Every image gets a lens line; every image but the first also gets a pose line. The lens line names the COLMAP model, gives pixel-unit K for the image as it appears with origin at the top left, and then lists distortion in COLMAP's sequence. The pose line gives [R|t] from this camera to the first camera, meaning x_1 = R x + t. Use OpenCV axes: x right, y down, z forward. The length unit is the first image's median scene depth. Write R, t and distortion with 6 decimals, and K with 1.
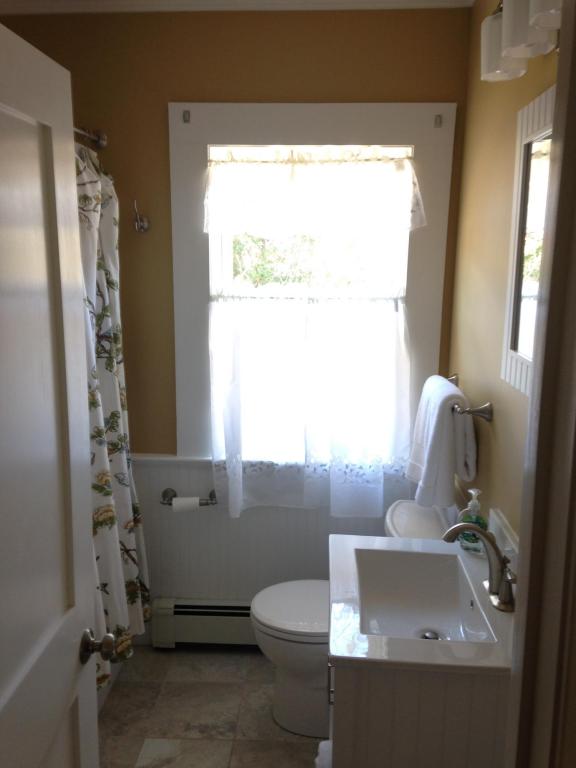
lens RADIAL K [[694.3, 0, 287.8], [0, 694.3, 387.9], [0, 0, 1]] dist [0.227598, -0.332051]
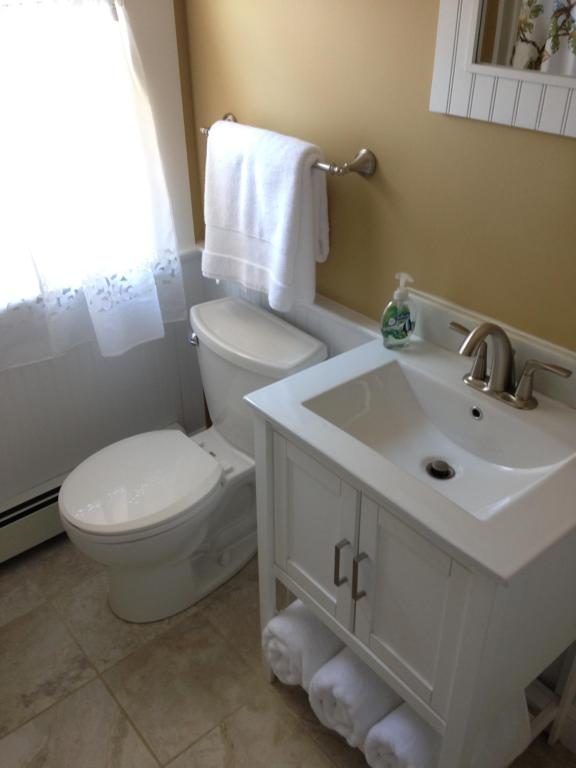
lens RADIAL K [[694.3, 0, 287.8], [0, 694.3, 387.9], [0, 0, 1]] dist [0.227598, -0.332051]
pose [[0.737991, -0.378285, 0.558811, -0.216348], [0.152362, 0.900125, 0.408120, -0.053138], [-0.657385, -0.216047, 0.721920, 0.361006]]
